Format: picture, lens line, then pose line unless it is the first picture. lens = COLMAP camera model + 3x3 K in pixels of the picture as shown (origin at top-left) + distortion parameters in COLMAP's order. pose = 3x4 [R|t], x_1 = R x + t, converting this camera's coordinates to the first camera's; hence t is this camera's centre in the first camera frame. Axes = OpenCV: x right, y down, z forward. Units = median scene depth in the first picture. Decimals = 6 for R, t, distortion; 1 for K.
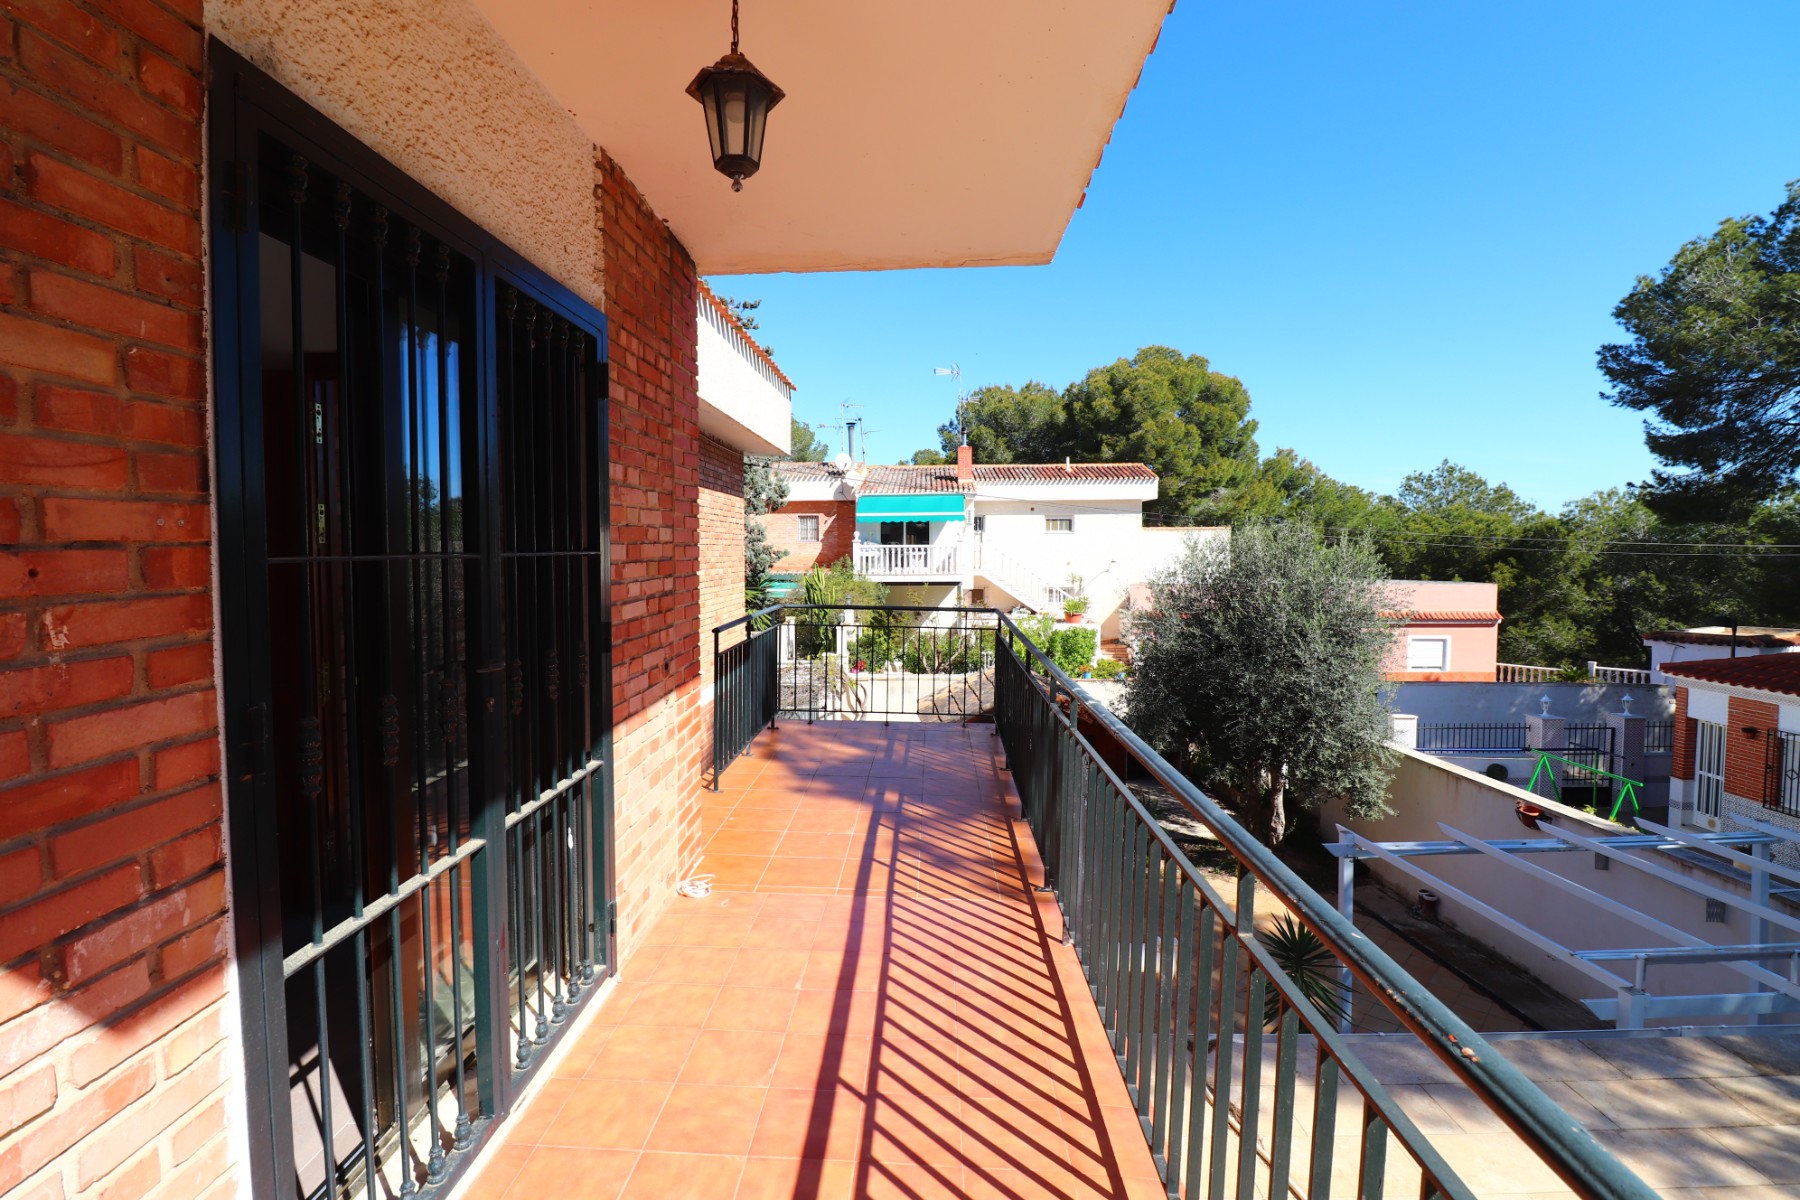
lens RADIAL K [[832.9, 0, 901.7], [0, 832.9, 586.8], [0, 0, 1]] dist [0.001291, -0.011374]
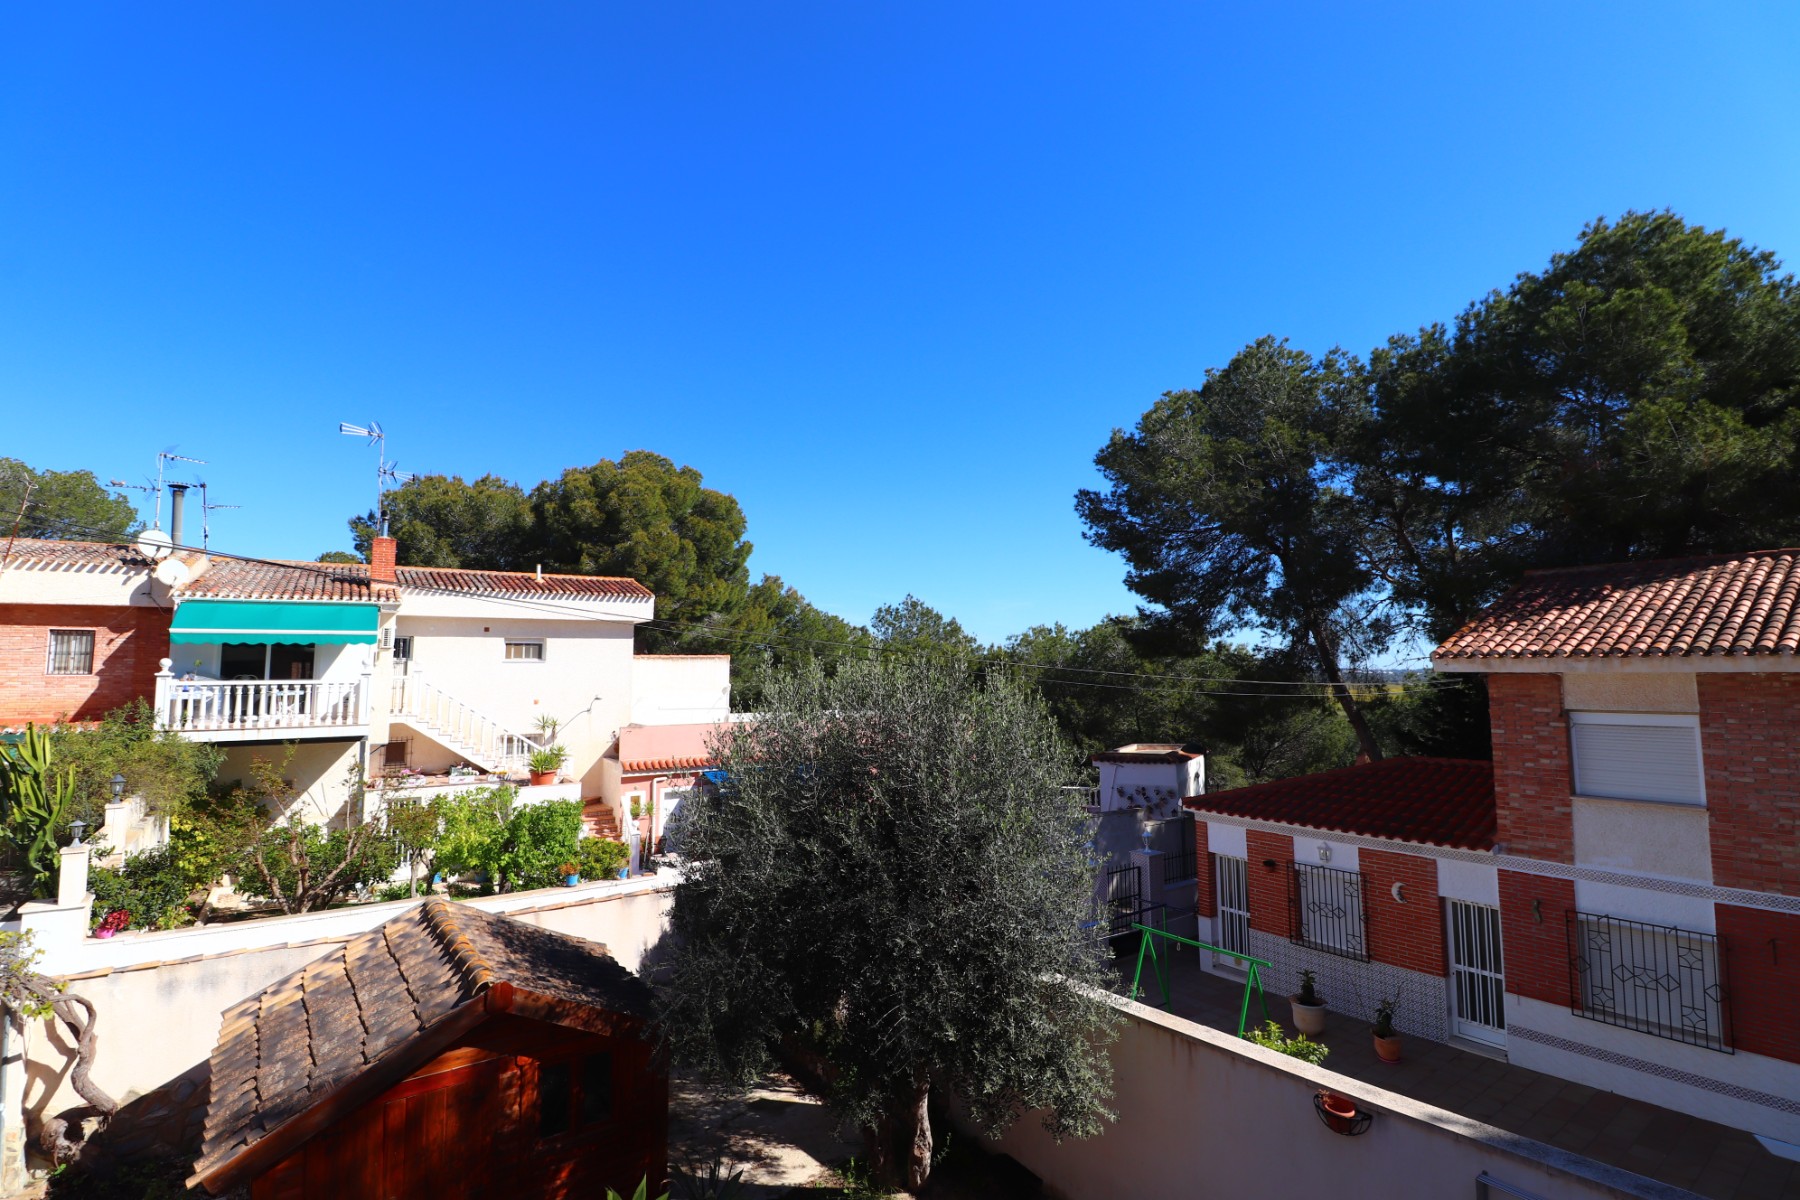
lens RADIAL K [[832.9, 0, 901.7], [0, 832.9, 586.8], [0, 0, 1]] dist [0.001291, -0.011374]
pose [[0.812480, 0.056234, 0.580271, 0.023815], [0.031935, 0.989550, -0.140612, -0.014446], [-0.582114, 0.132775, 0.802193, 0.179105]]
